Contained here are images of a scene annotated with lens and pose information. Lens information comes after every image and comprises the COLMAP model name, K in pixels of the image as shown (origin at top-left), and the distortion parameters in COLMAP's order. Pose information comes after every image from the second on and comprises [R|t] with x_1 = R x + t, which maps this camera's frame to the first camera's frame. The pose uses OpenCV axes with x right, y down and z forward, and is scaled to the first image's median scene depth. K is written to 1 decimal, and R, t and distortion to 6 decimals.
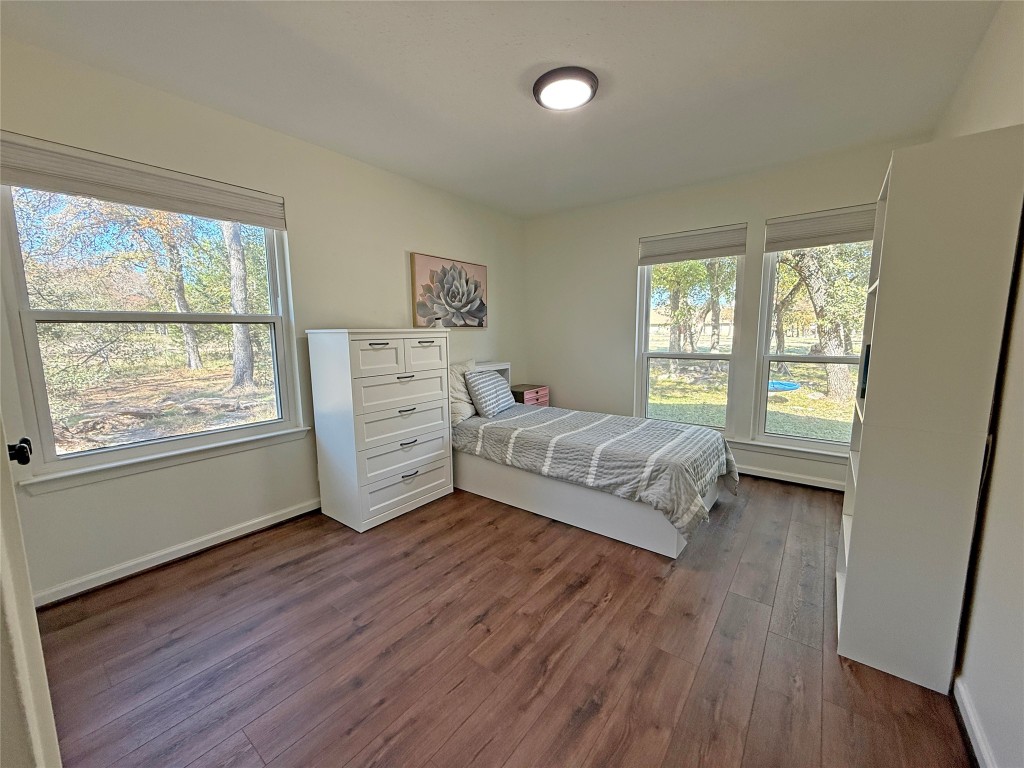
lens RADIAL K [[406.7, 0, 511.0], [0, 406.7, 383.6], [0, 0, 1]] dist [0.001781, 0.000064]
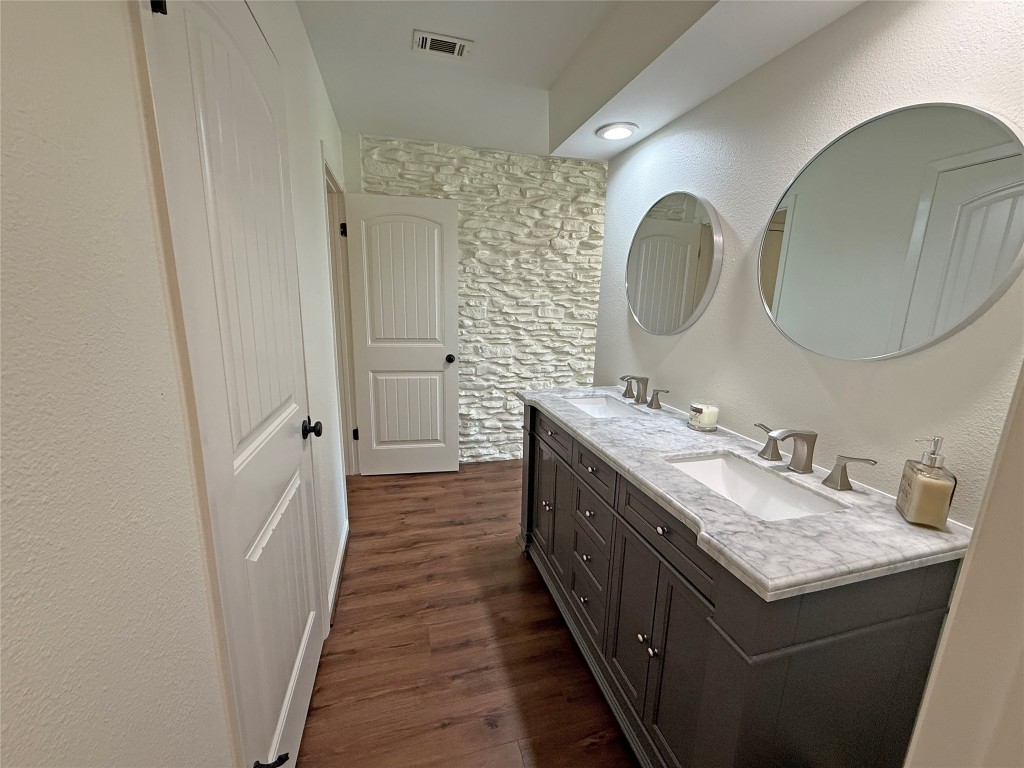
lens RADIAL K [[406.7, 0, 512.9], [0, 406.7, 385.8], [0, 0, 1]] dist [0.001781, 0.000064]
pose [[-0.804061, -0.138216, 0.578258, -1.027763], [0.053803, 0.951697, 0.302288, -0.303357], [-0.592108, 0.274170, -0.757786, 1.612200]]
